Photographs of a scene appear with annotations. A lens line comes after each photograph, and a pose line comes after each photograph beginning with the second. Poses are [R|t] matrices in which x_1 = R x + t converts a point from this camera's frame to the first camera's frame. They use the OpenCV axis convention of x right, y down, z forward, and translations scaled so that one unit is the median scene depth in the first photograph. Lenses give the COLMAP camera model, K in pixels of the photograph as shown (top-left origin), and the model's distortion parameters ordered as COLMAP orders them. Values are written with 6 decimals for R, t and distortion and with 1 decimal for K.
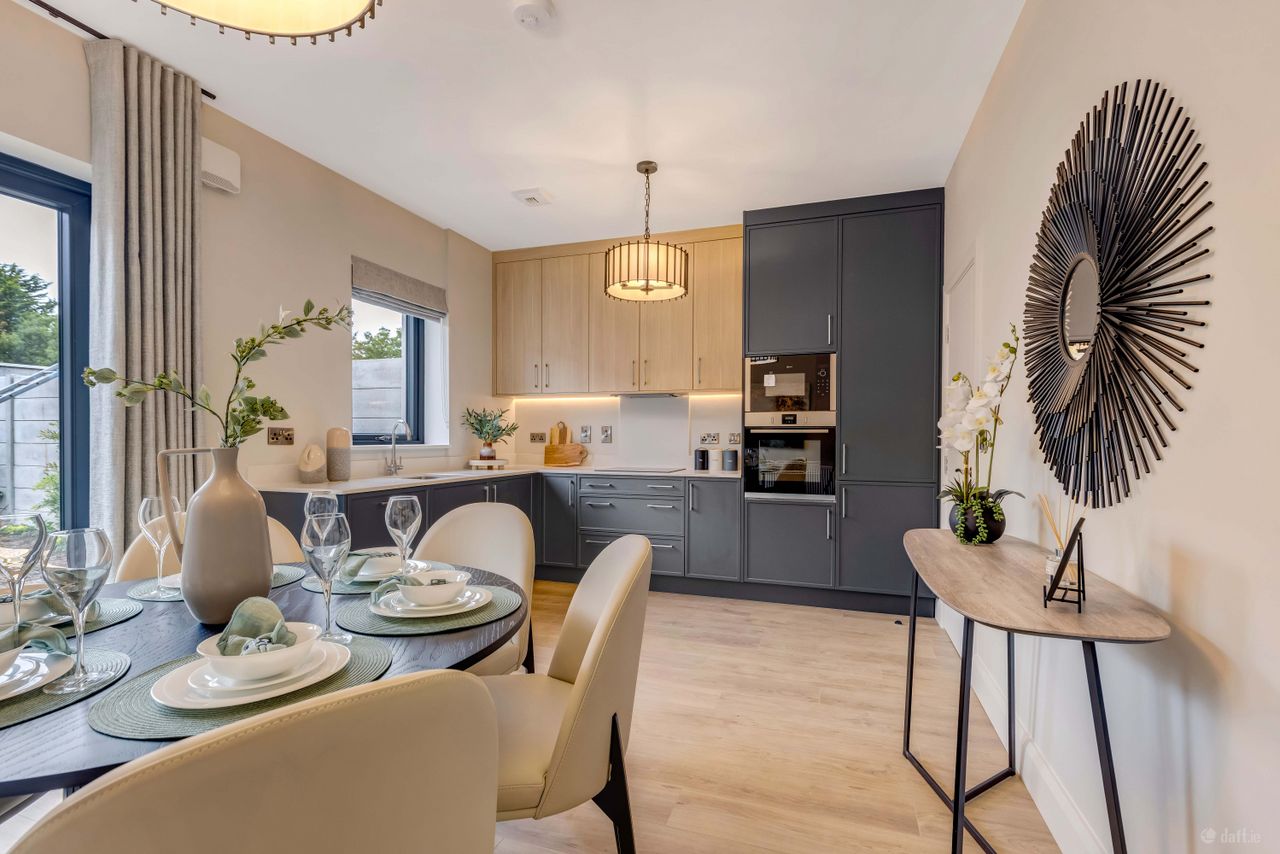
lens RADIAL K [[579.4, 0, 637.9], [0, 579.4, 442.4], [0, 0, 1]] dist [0.002486, -0.000367]
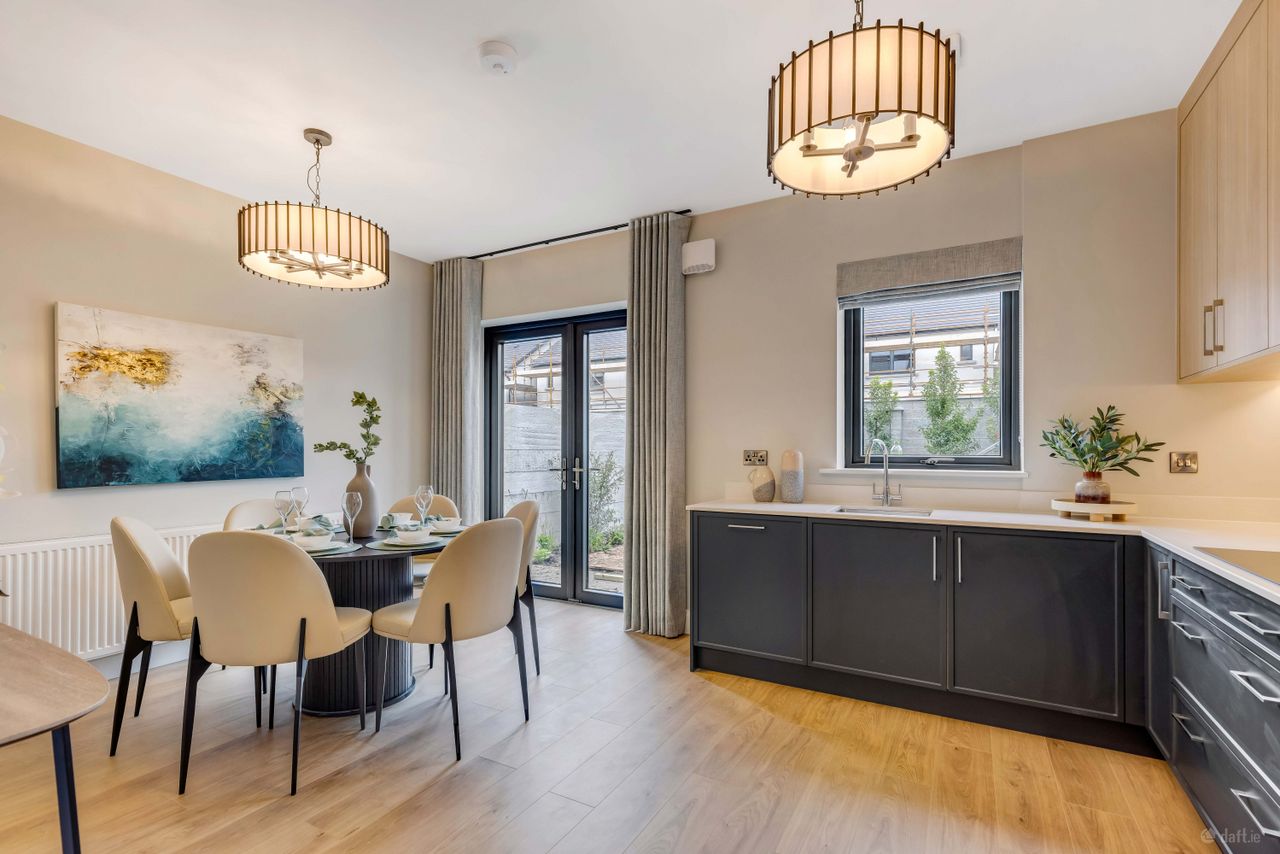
lens RADIAL K [[585.6, 0, 641.4], [0, 585.6, 443.6], [0, 0, 1]] dist [0.013352, -0.000013]
pose [[-0.167176, -0.019466, -0.985735, 0.440228], [-0.012660, 0.999765, -0.017596, -0.012462], [0.985846, 0.009538, -0.167383, 0.764663]]
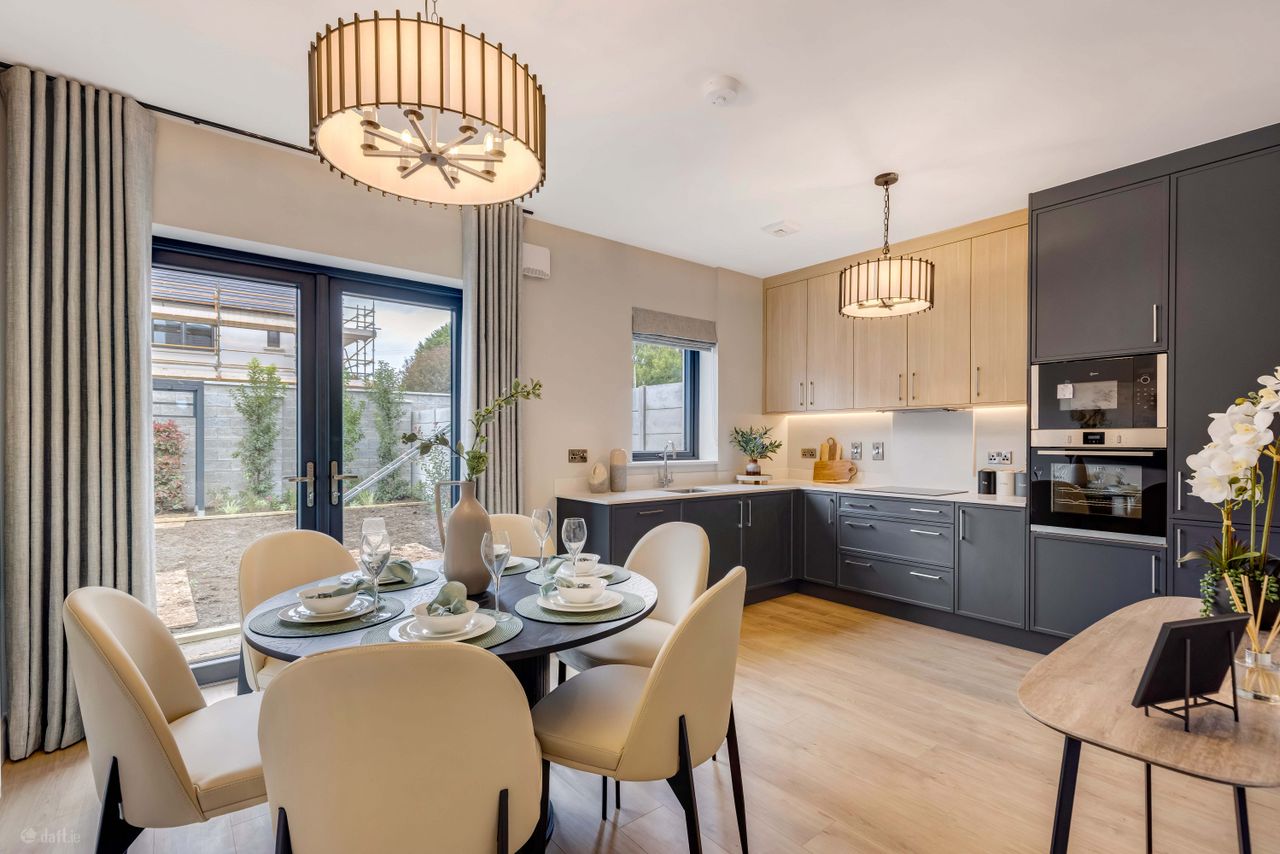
lens RADIAL K [[579.4, 0, 637.9], [0, 579.4, 442.4], [0, 0, 1]] dist [0.002486, -0.000367]
pose [[0.847111, -0.000439, -0.531416, 0.148729], [-0.003453, 0.999974, -0.006330, -0.026358], [0.531405, 0.007198, 0.847088, -0.022975]]
